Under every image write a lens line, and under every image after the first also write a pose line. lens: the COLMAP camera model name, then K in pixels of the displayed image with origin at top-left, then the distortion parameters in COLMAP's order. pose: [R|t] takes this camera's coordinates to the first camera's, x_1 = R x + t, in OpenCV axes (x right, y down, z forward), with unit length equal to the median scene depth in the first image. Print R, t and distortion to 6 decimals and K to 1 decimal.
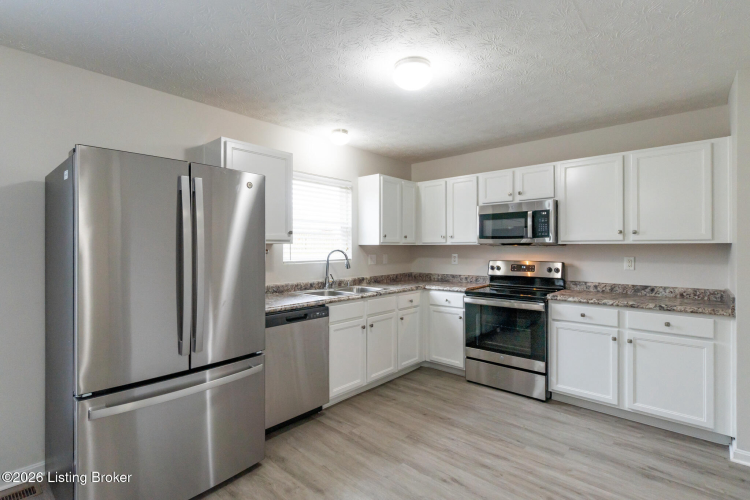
lens RADIAL K [[363.4, 0, 375.1], [0, 363.4, 249.2], [0, 0, 1]] dist [0.000355, -0.000118]
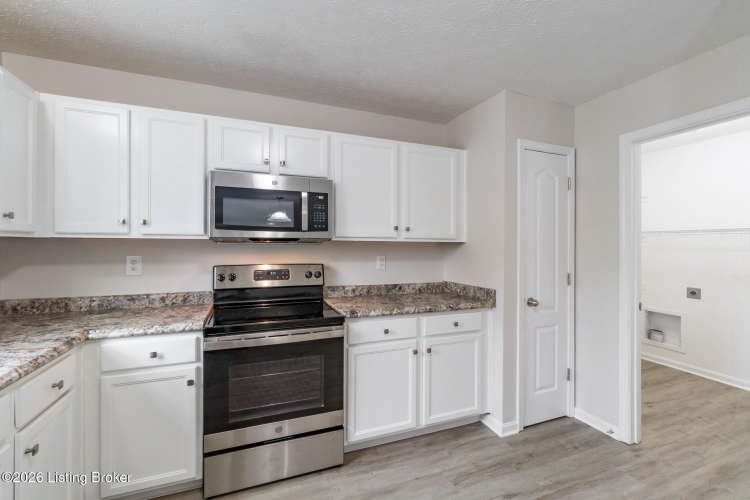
lens RADIAL K [[321.6, 0, 374.9], [0, 321.6, 245.6], [0, 0, 1]] dist [-0.005419, 0.000360]
pose [[0.453590, 0.003903, 0.891202, -0.053839], [-0.001786, 0.999992, -0.003471, -0.001427], [-0.891209, -0.000017, 0.453593, 0.631648]]
